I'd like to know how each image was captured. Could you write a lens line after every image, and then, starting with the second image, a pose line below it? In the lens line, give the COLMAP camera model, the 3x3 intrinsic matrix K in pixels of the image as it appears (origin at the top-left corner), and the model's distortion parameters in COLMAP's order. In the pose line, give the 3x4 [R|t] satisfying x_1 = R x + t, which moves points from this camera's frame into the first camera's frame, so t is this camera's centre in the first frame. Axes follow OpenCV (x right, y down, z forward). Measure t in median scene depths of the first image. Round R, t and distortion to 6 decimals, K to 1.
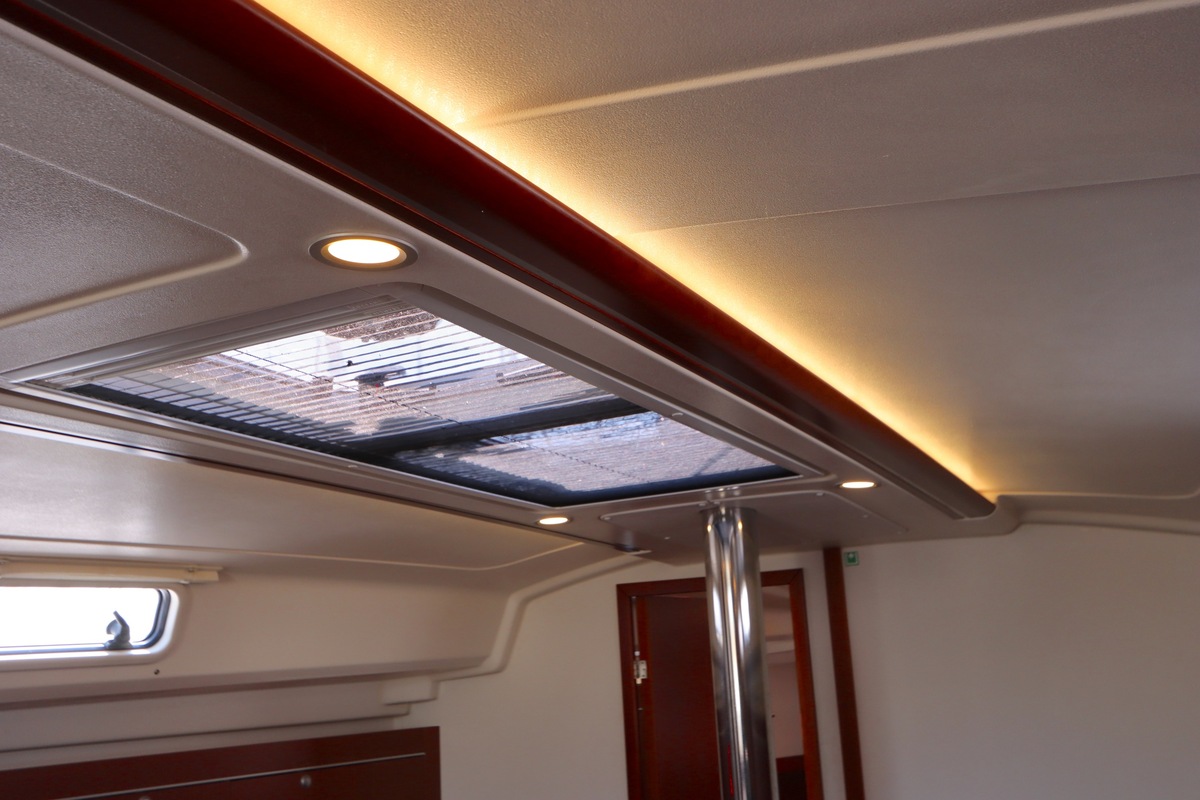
lens RADIAL K [[1142.7, 0, 599.8], [0, 1142.7, 400.5], [0, 0, 1]] dist [0.001997, 0.002862]
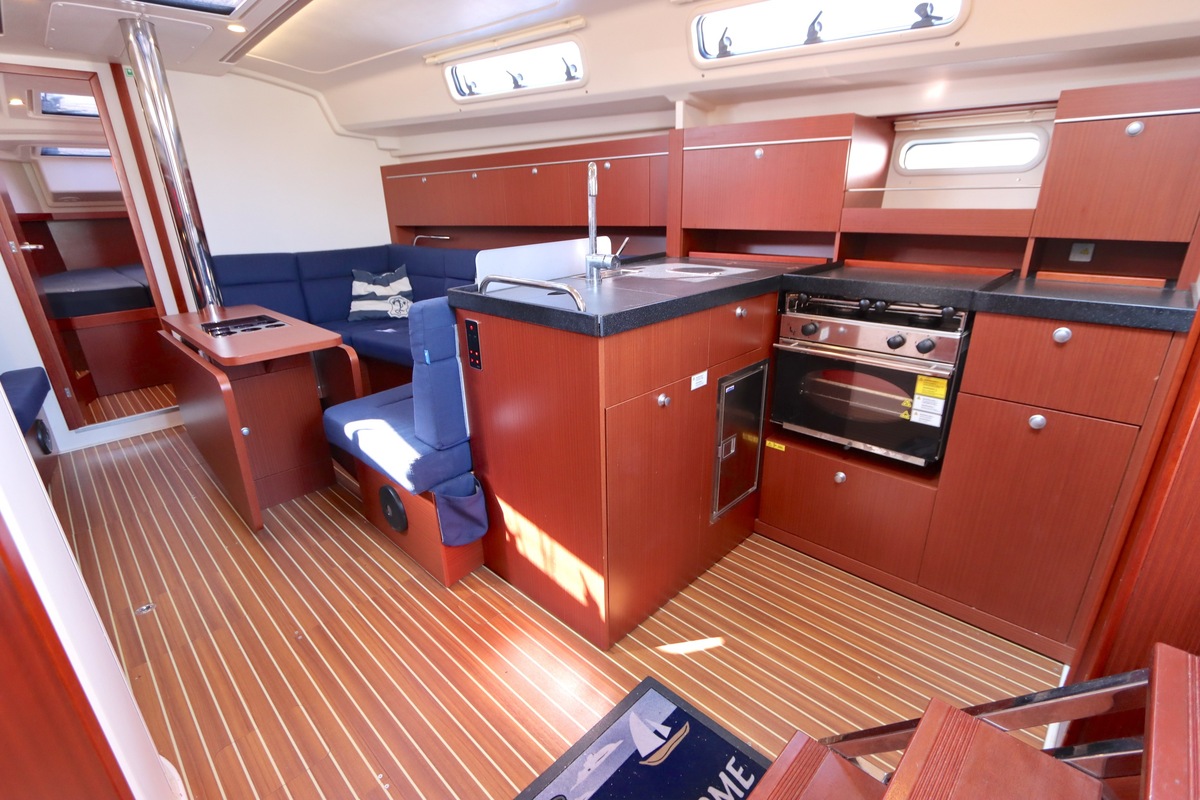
lens RADIAL K [[556.4, 0, 603.4], [0, 556.4, 404.5], [0, 0, 1]] dist [-0.015670, 0.000823]
pose [[0.275095, -0.293926, 0.915386, -0.652634], [-0.214215, 0.909447, 0.356395, 0.170283], [-0.937249, -0.294131, 0.187221, -0.089520]]
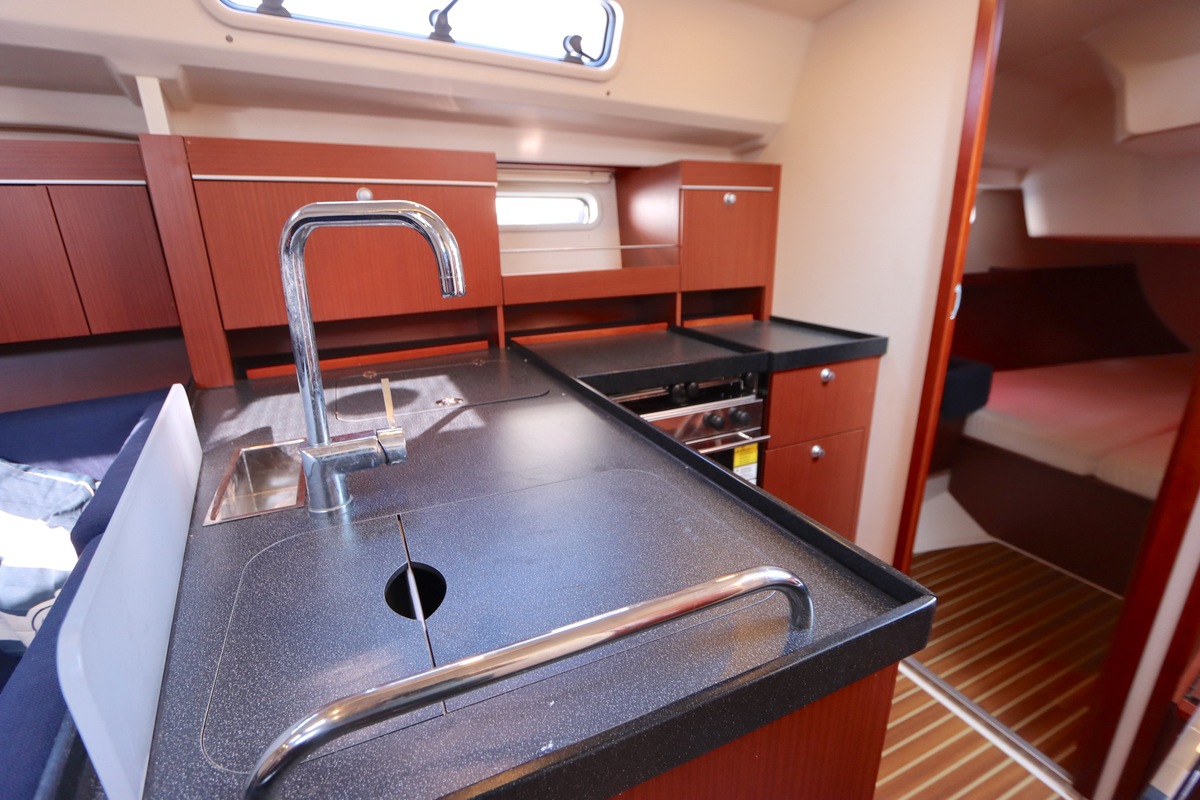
lens RADIAL K [[554.6, 0, 602.2], [0, 554.6, 404.7], [0, 0, 1]] dist [-0.017499, 0.001737]
pose [[-0.797042, -0.121602, 0.591555, -0.226895], [-0.082625, 0.992265, 0.092647, 0.197701], [-0.598246, 0.024966, -0.800924, 0.228148]]
